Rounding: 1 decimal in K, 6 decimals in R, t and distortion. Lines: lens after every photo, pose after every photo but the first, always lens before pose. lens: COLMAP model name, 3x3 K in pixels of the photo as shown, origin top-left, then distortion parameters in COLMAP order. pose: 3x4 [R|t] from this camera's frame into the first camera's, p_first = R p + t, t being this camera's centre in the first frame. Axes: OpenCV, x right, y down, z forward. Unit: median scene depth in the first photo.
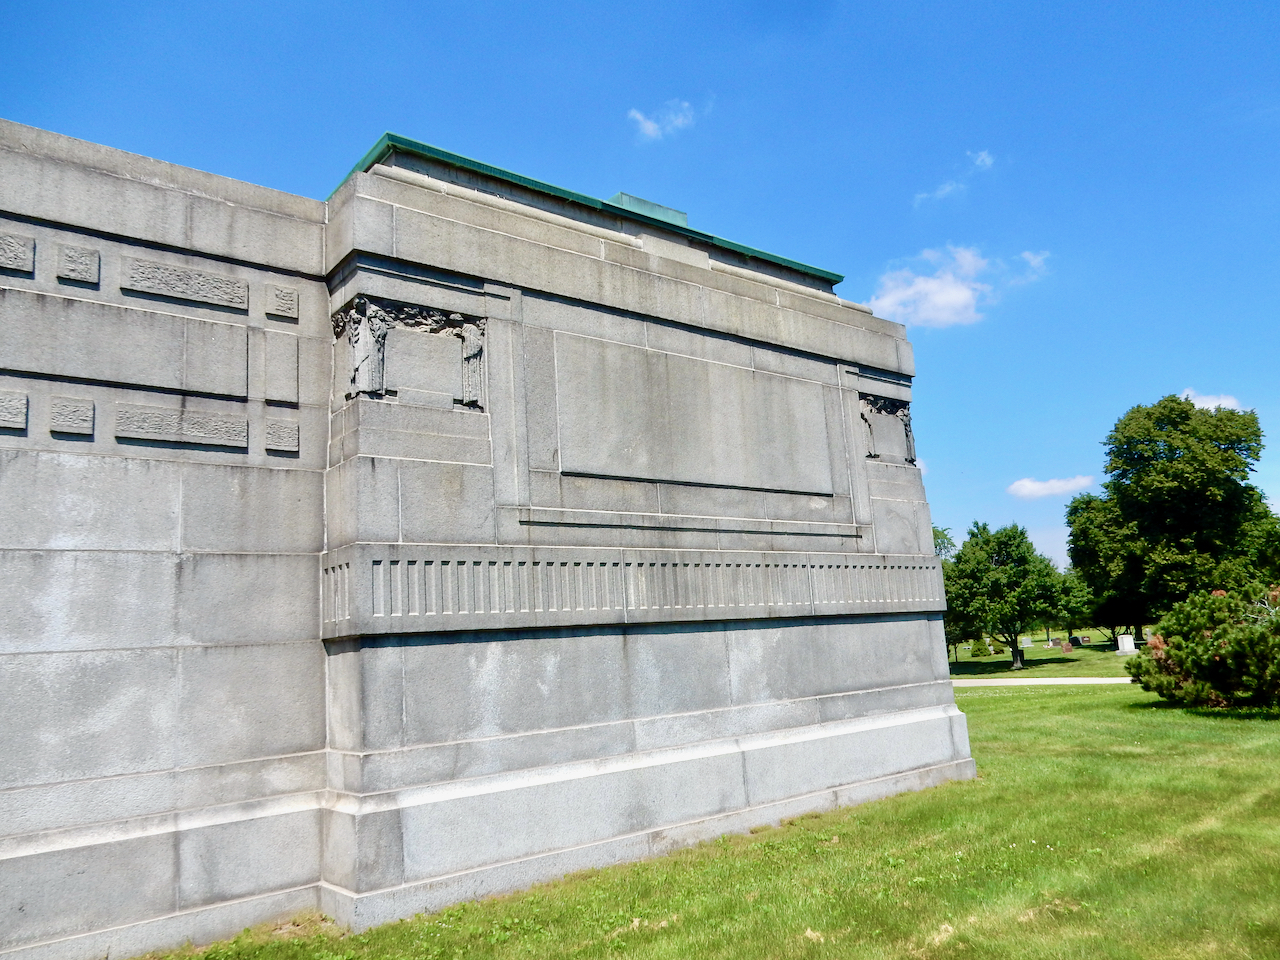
lens RADIAL K [[939.7, 0, 640.0], [0, 939.7, 480.0], [0, 0, 1]] dist [-0.031179, 0.000027]
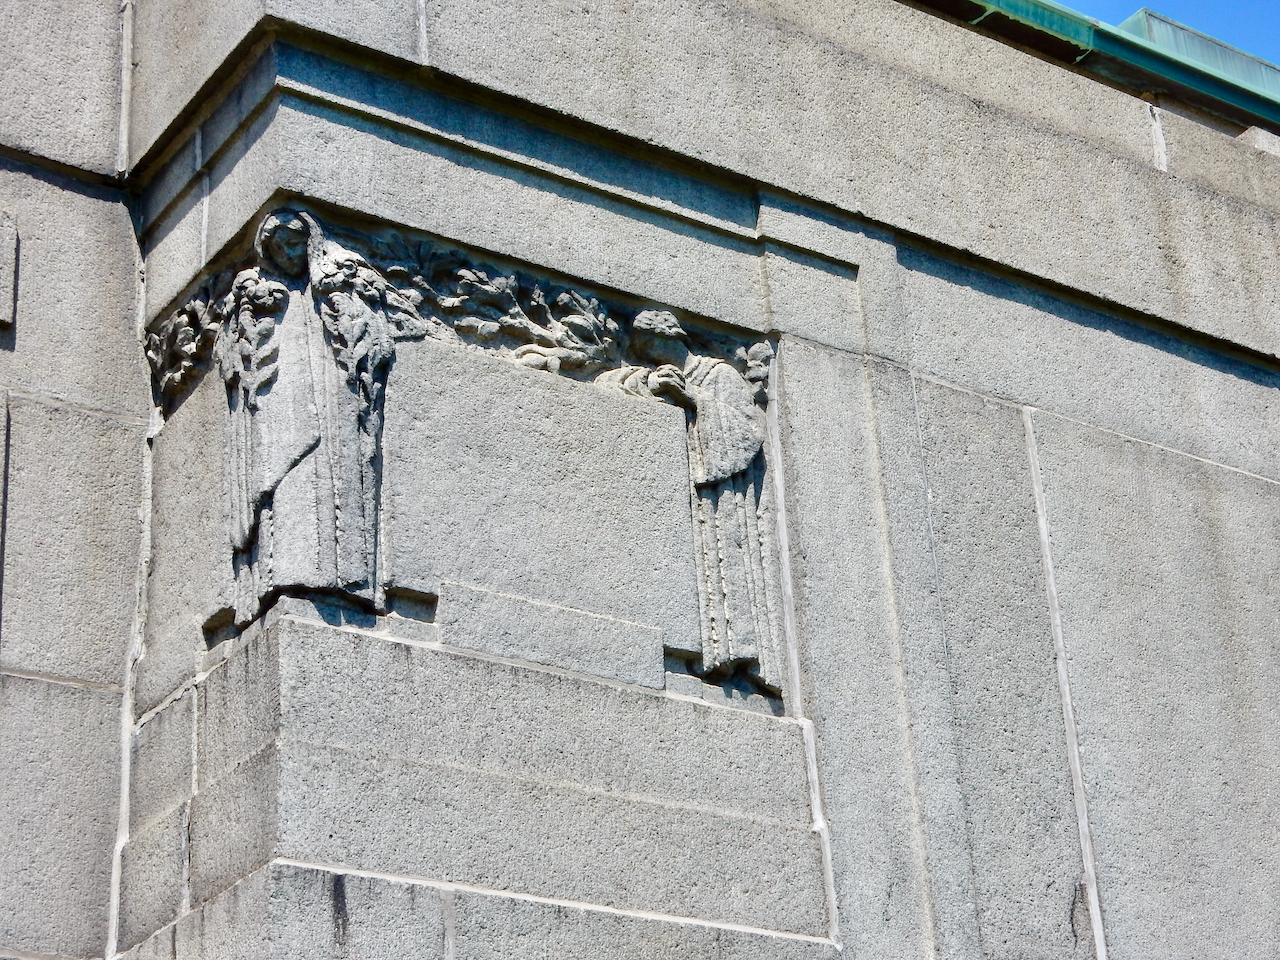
lens RADIAL K [[2643.2, 0, 640.0], [0, 2643.2, 480.0], [0, 0, 1]] dist [0.014361, -0.234907]
pose [[0.996987, -0.026840, -0.072783, -0.154115], [0.006510, 0.963874, -0.266279, 0.045168], [0.077301, 0.265003, 0.961144, 0.364059]]
